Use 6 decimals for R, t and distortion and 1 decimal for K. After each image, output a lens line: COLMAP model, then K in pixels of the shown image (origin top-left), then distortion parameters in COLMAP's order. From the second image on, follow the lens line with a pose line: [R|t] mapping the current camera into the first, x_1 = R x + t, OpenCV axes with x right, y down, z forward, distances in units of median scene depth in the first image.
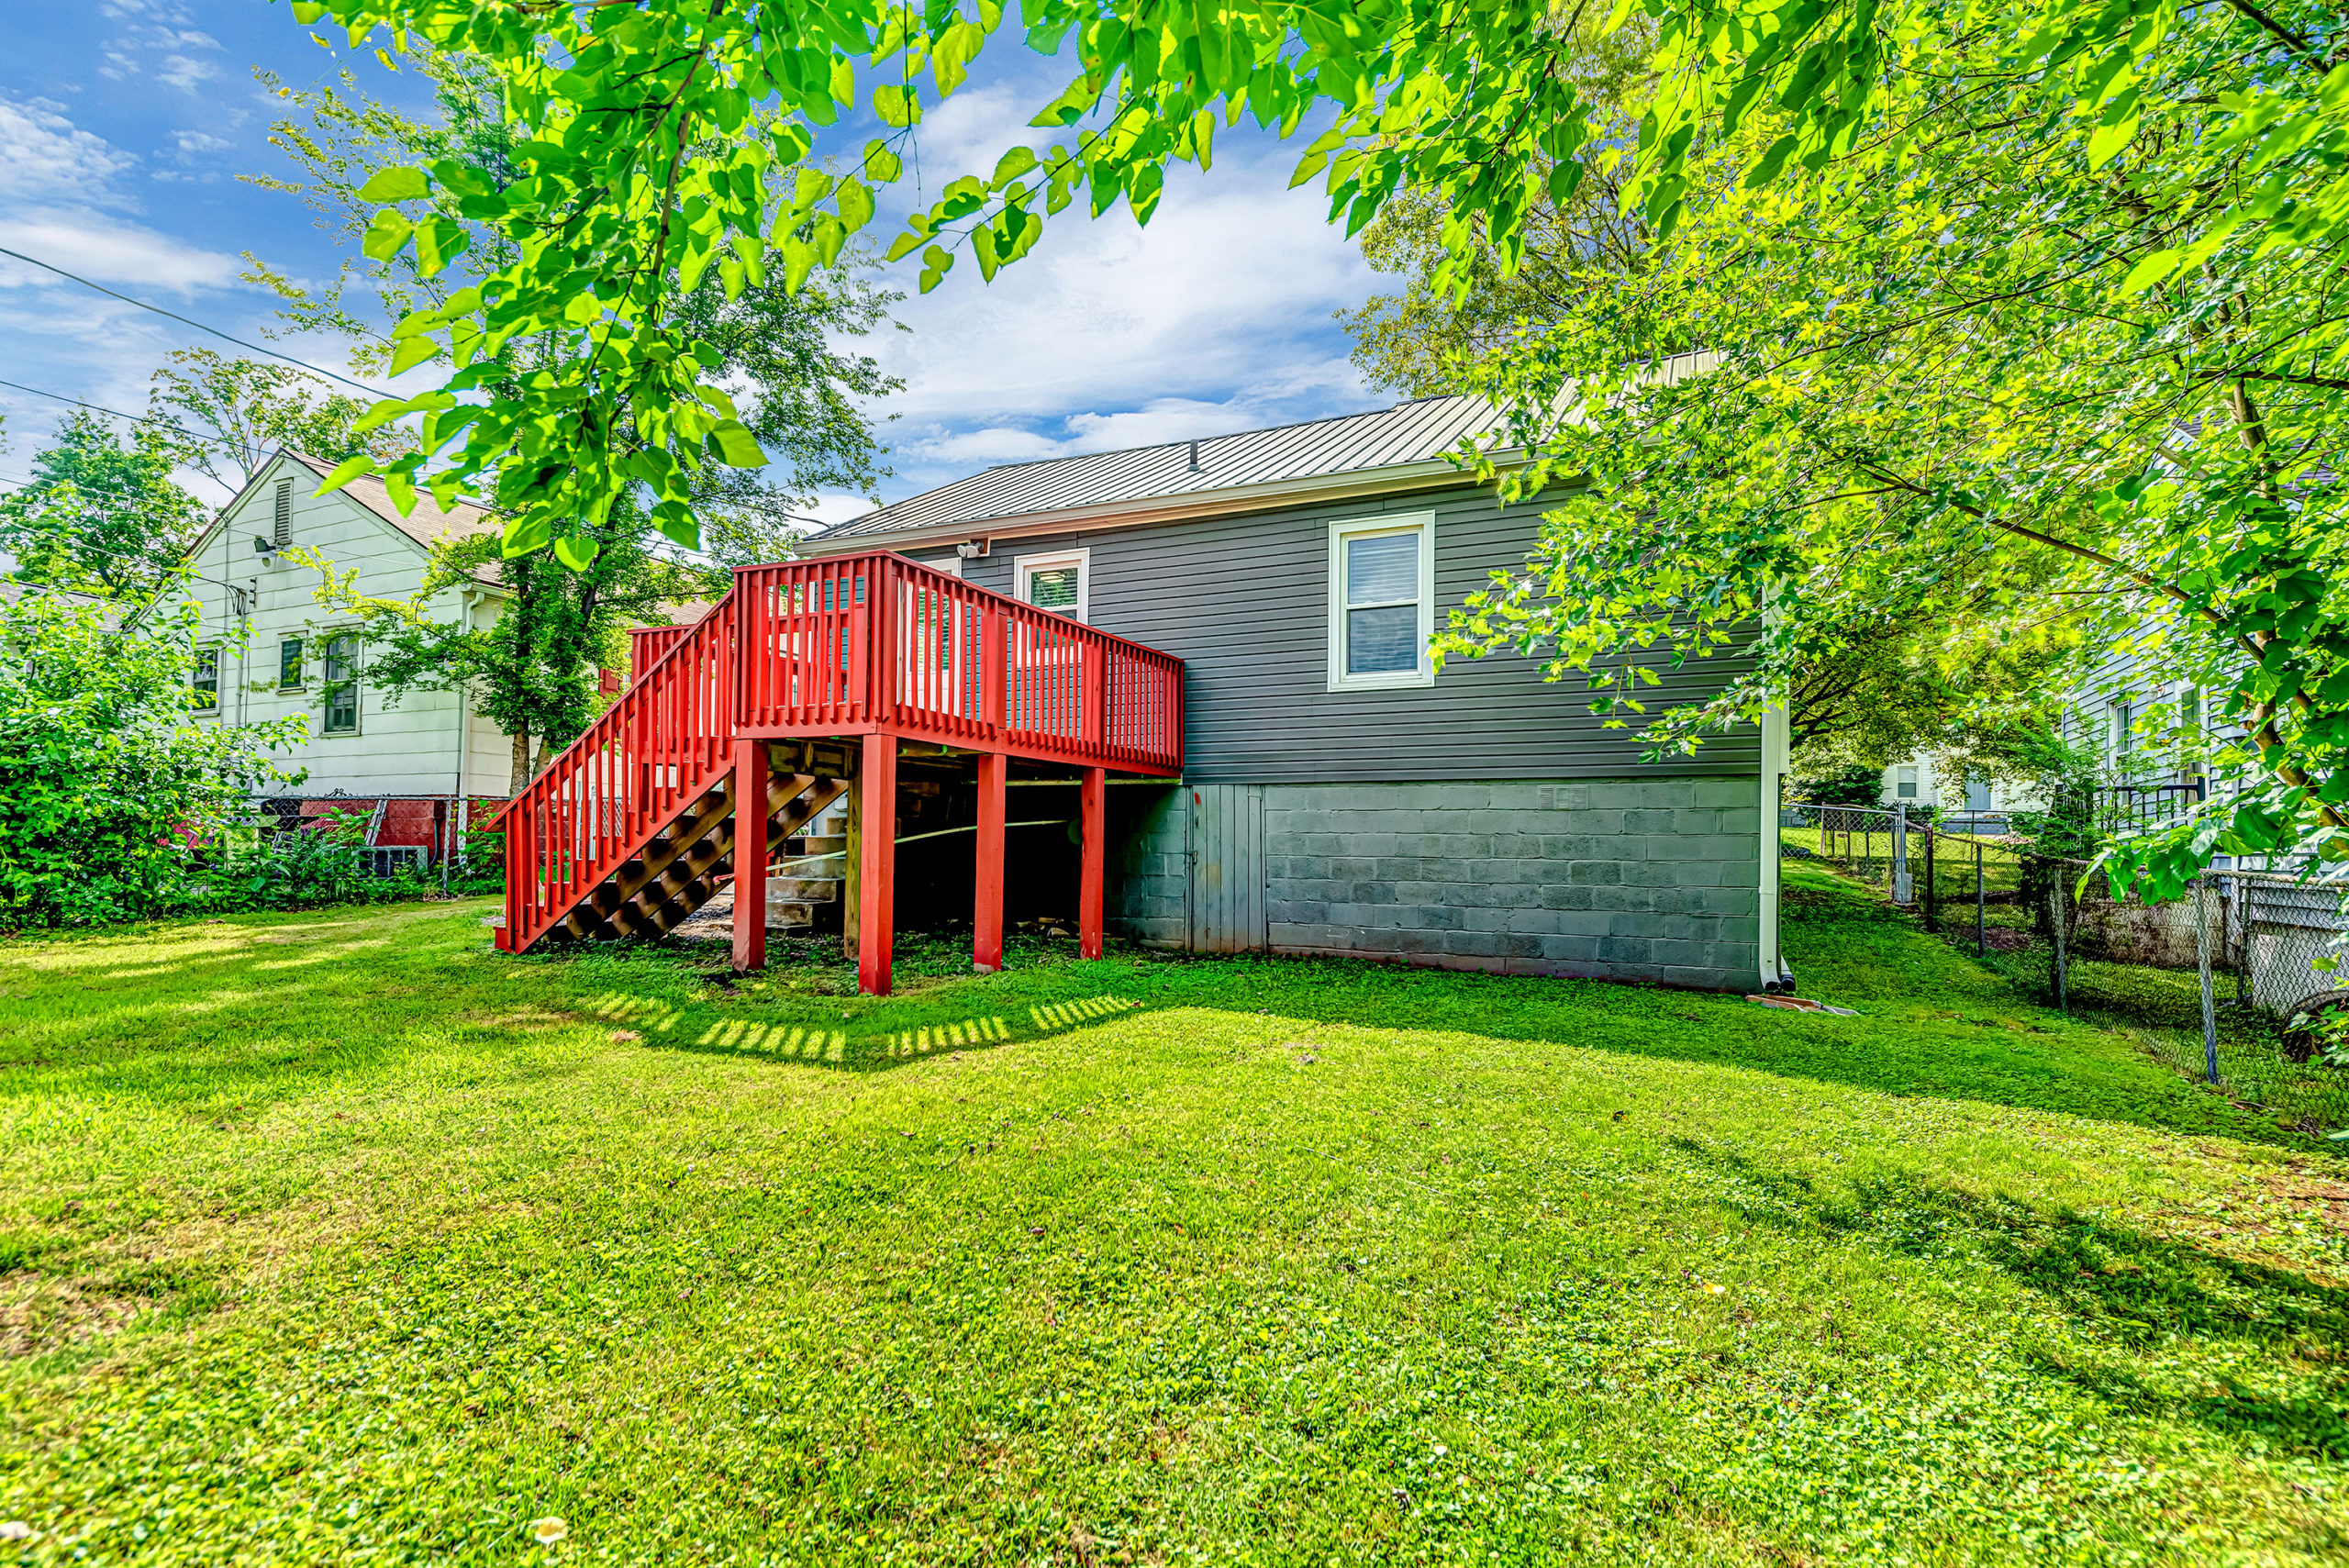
lens RADIAL K [[1139.4, 0, 1174.5], [0, 1139.4, 784.0], [0, 0, 1]] dist [-0.001535, -0.000074]
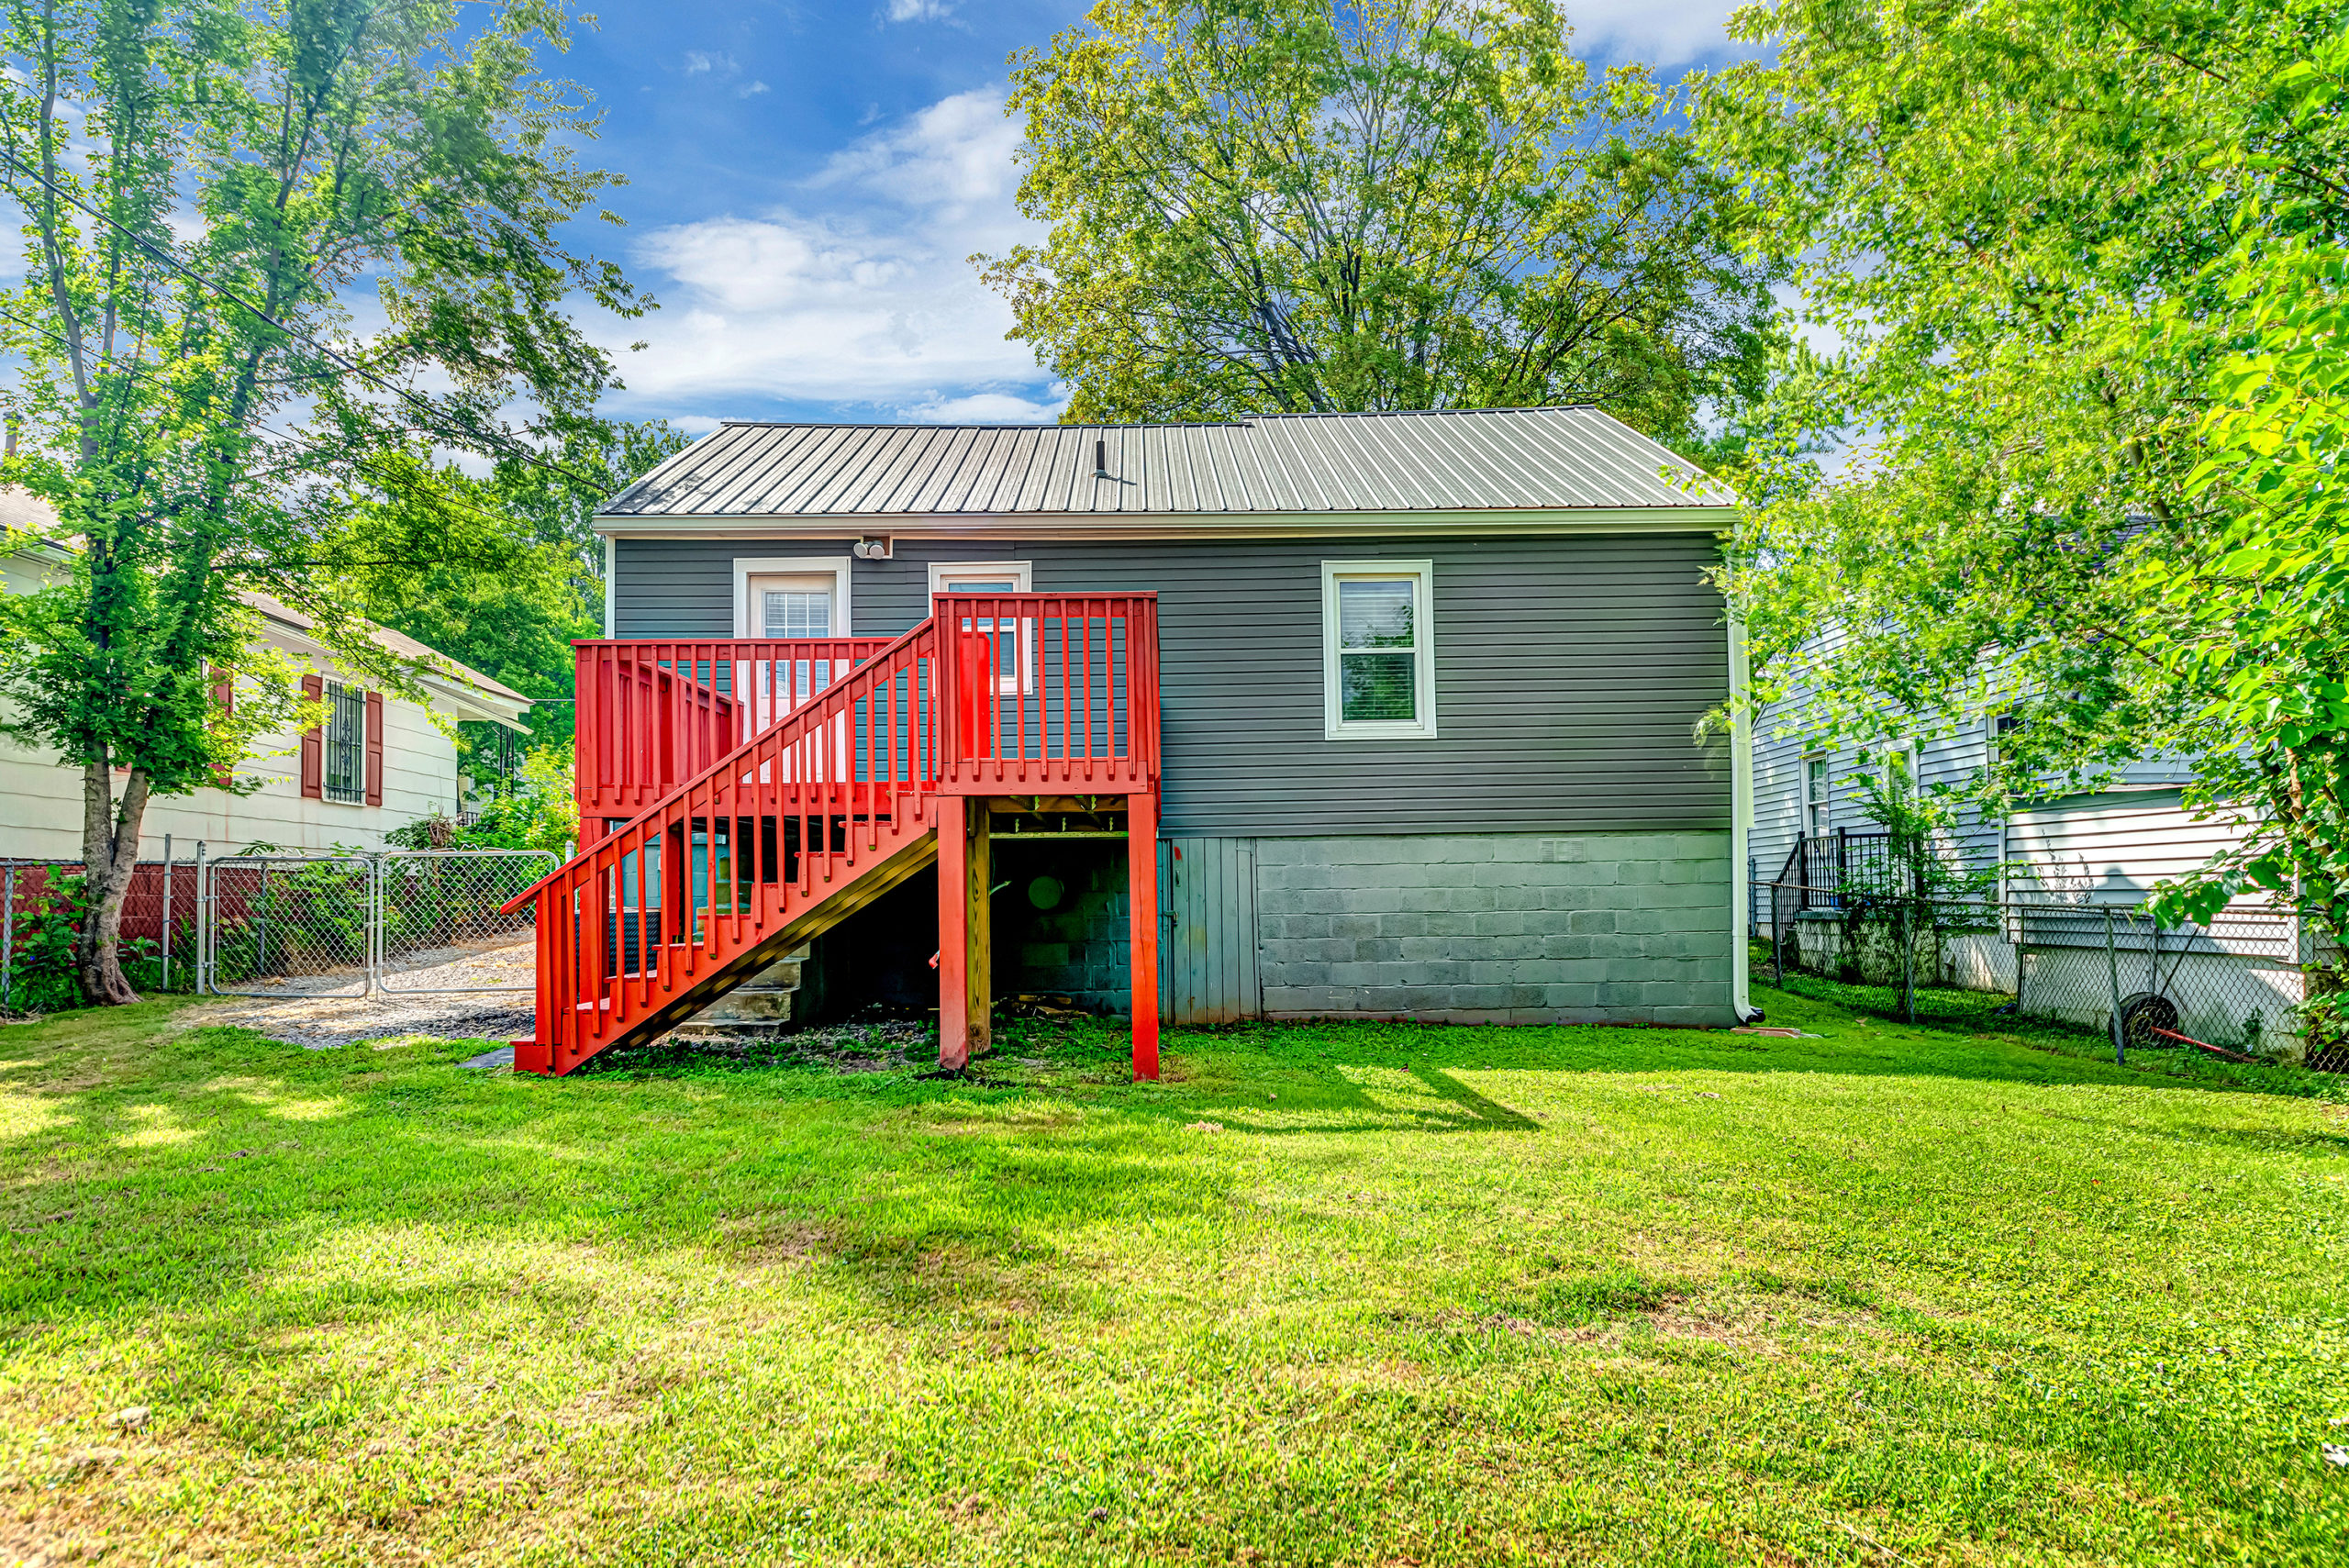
lens RADIAL K [[1479.3, 0, 1174.5], [0, 1479.3, 784.0], [0, 0, 1]] dist [-0.003468, -0.002872]
pose [[0.899553, 0.009235, 0.436714, -0.528157], [-0.000951, 0.999816, -0.019184, -0.021037], [-0.436811, 0.016841, 0.899396, -0.051727]]
